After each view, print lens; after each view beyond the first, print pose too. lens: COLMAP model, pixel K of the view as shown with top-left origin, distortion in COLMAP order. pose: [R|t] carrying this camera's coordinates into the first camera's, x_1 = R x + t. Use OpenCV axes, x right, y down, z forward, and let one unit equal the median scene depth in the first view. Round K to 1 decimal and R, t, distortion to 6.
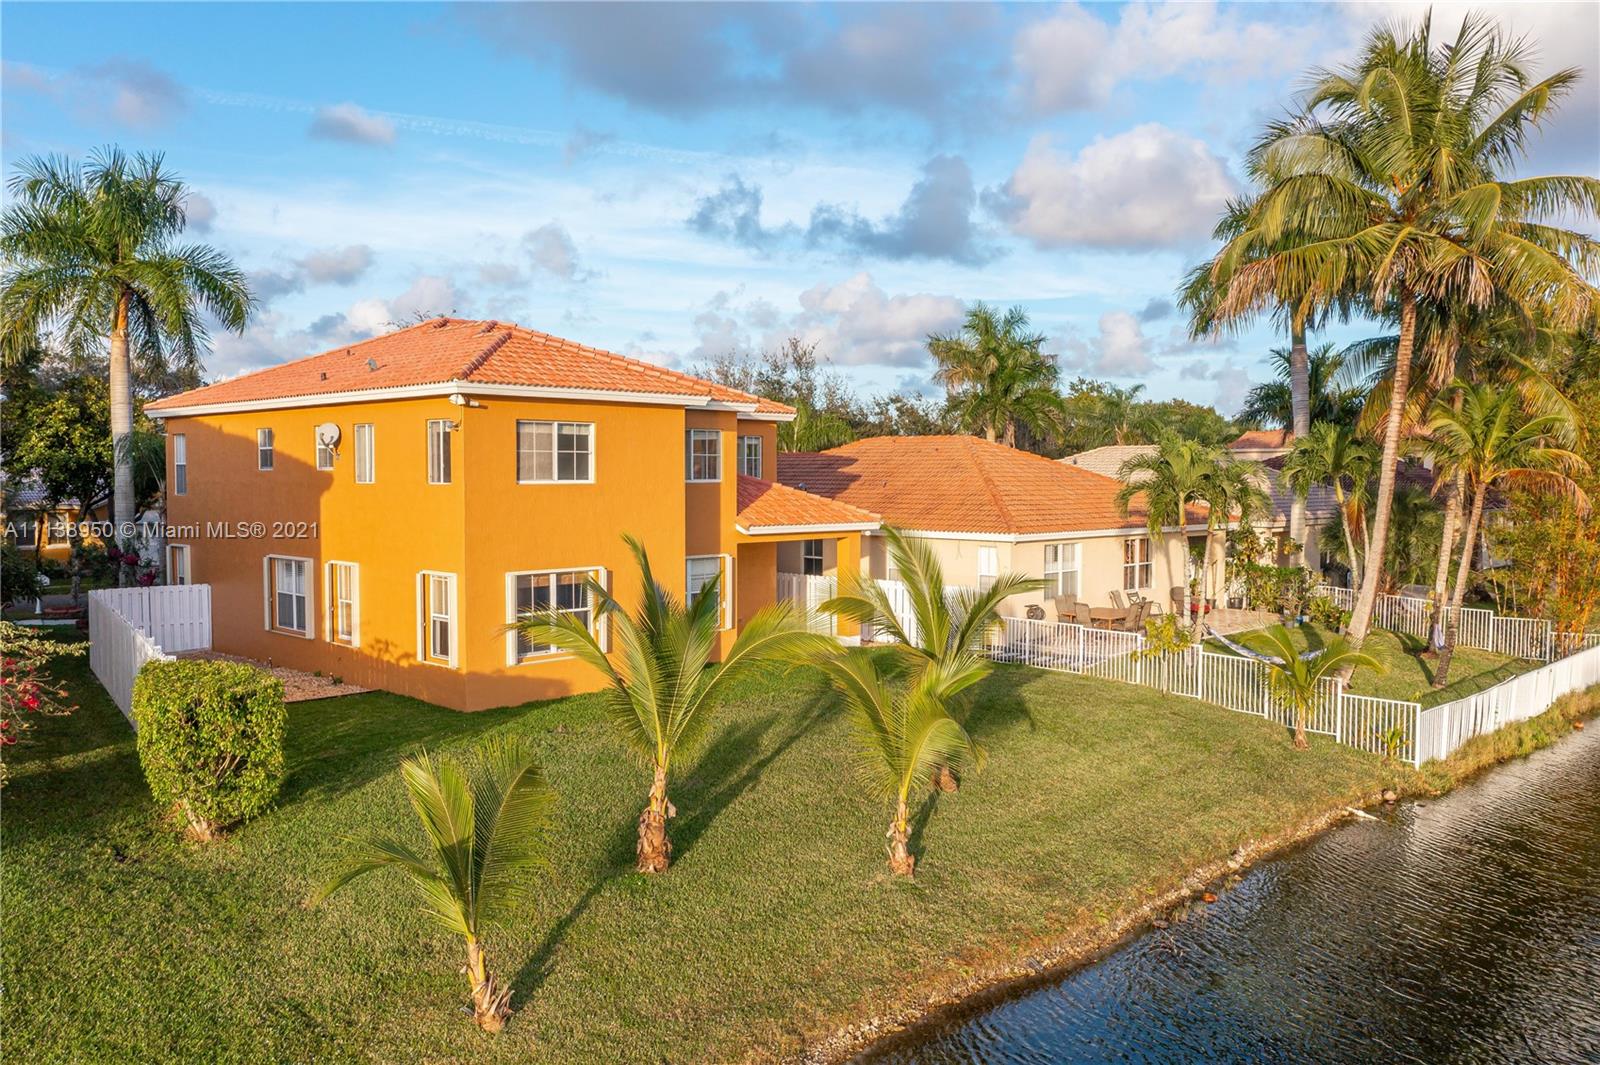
lens RADIAL K [[1274.4, 0, 802.0], [0, 1274.4, 533.1], [0, 0, 1]] dist [0.000963, 0.007026]
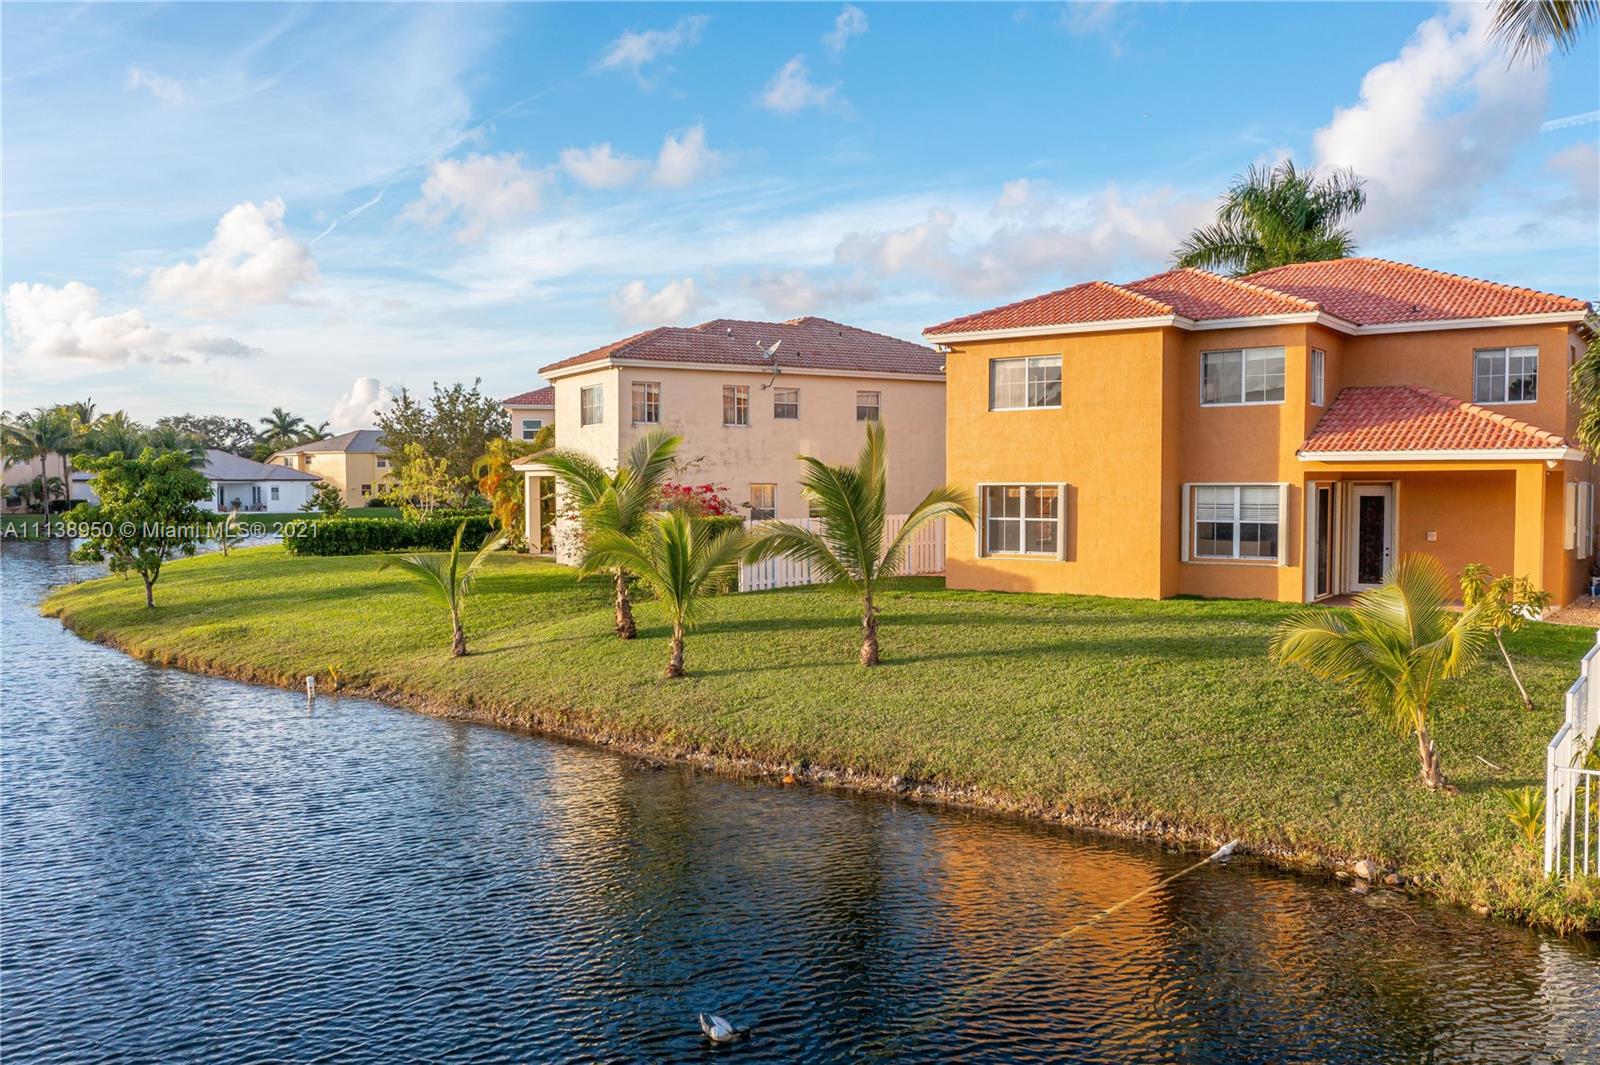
lens RADIAL K [[1274.4, 0, 802.0], [0, 1274.4, 533.1], [0, 0, 1]] dist [0.000963, 0.007026]
pose [[0.130038, 0.037014, -0.990818, 0.859663], [-0.047040, 0.998408, 0.031124, 0.043235], [0.990393, 0.042561, 0.131572, 0.582850]]
